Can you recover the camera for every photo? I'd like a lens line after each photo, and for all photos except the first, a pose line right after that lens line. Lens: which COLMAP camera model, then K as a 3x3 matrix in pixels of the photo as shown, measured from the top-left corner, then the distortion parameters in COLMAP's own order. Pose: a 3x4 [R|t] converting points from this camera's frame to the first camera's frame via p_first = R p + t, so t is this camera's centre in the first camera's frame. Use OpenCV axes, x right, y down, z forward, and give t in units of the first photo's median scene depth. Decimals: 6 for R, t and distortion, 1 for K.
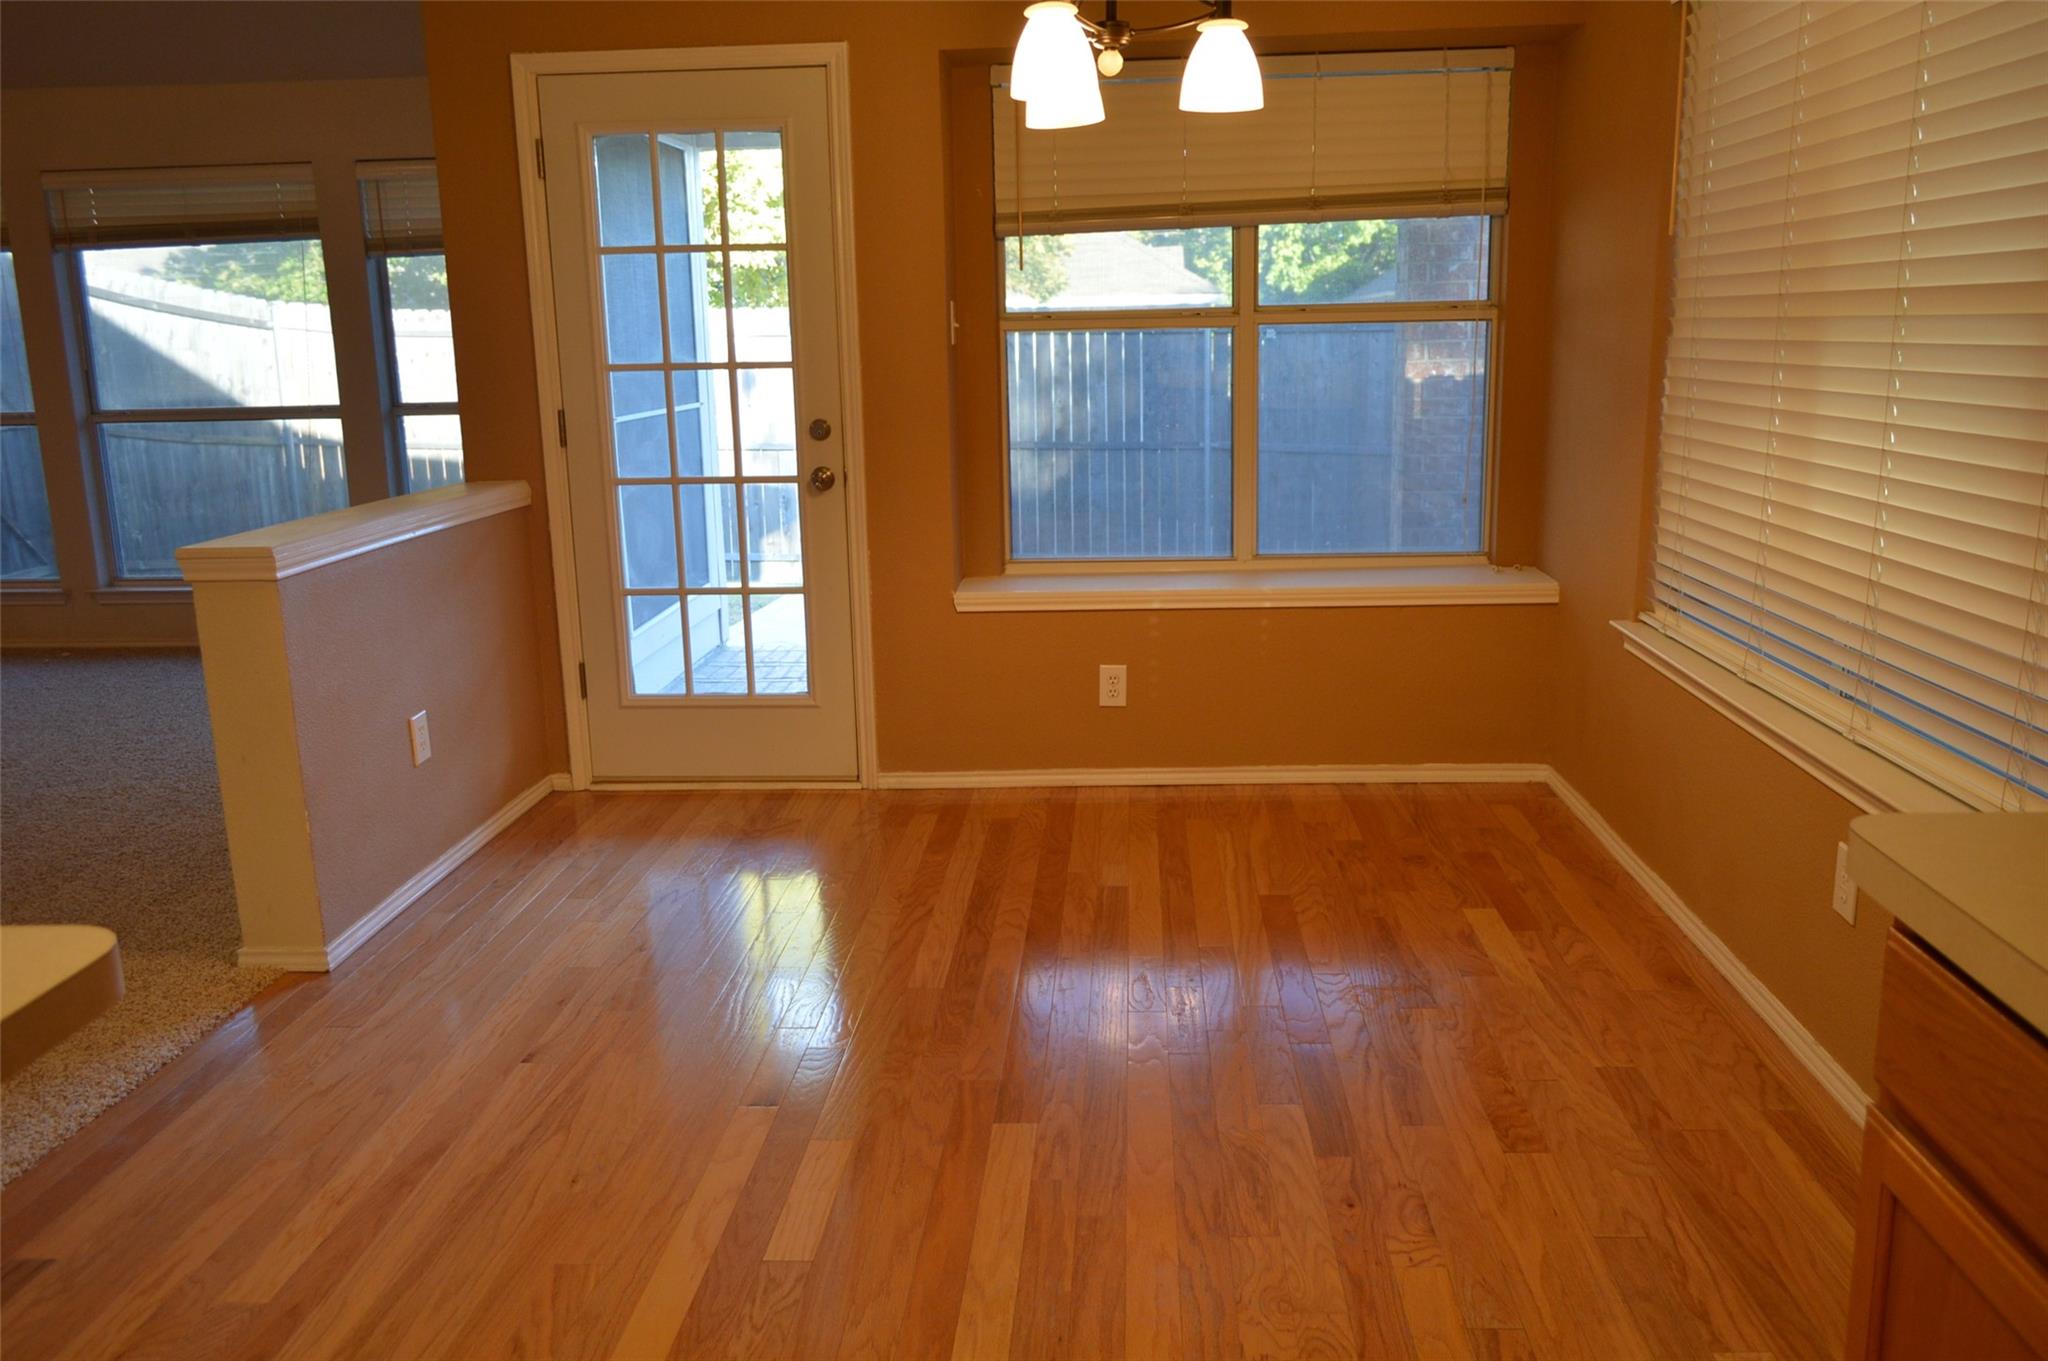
lens RADIAL K [[1621.1, 0, 1022.8], [0, 1621.1, 680.6], [0, 0, 1]] dist [-0.005528, -0.004494]
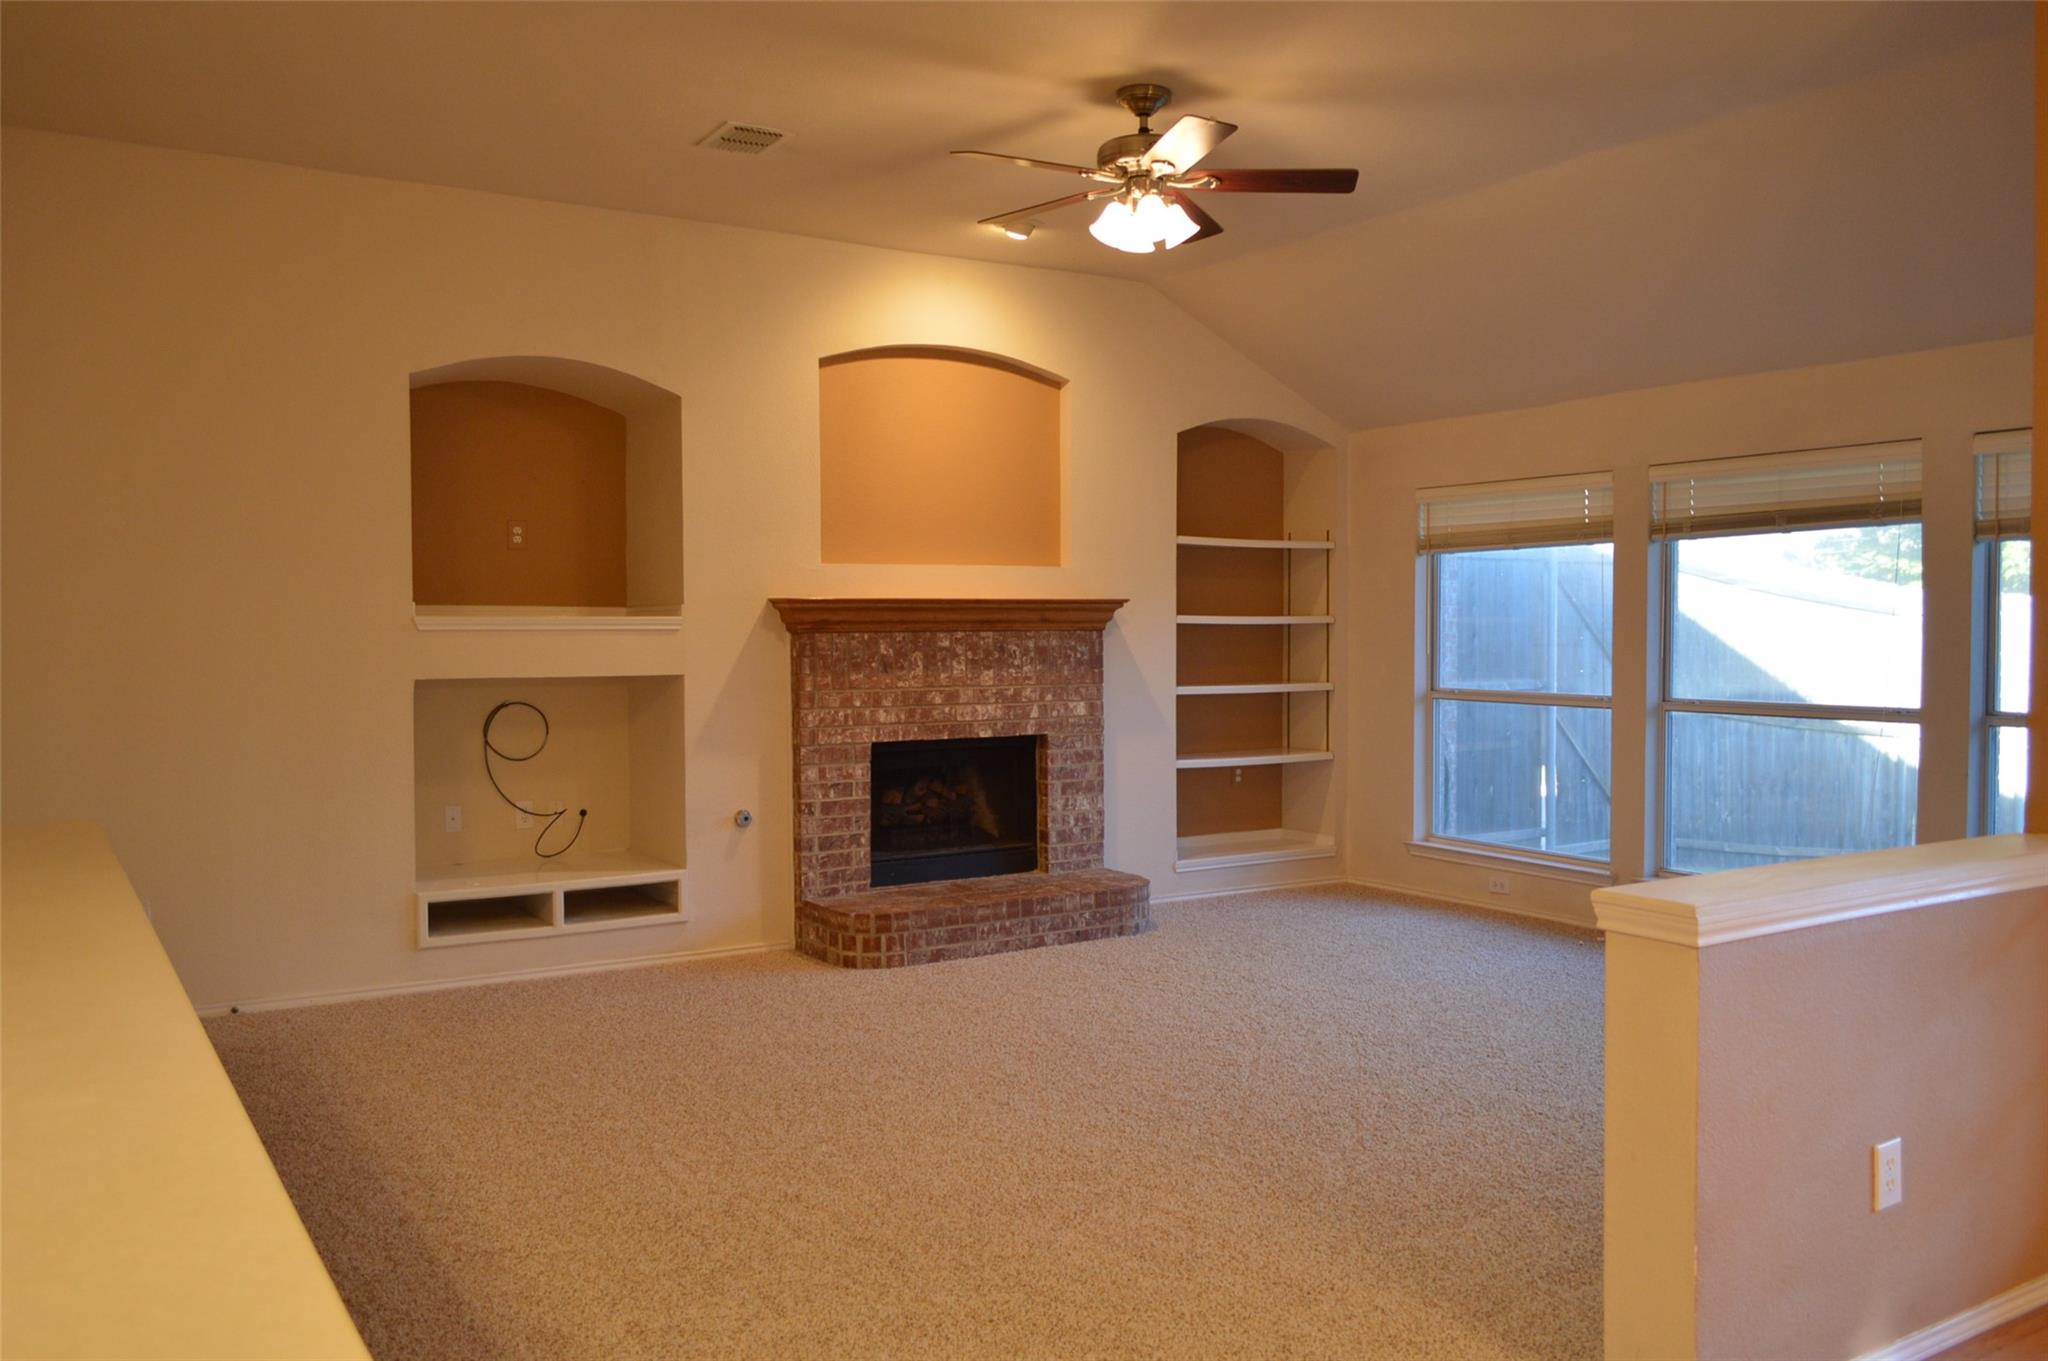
lens RADIAL K [[1621.1, 0, 1026.4], [0, 1621.1, 672.9], [0, 0, 1]] dist [-0.005528, -0.004494]
pose [[0.589219, 0.044960, -0.806722, -0.008630], [-0.183168, 0.979888, -0.079173, -0.033748], [0.786938, 0.194416, 0.585604, 0.116857]]
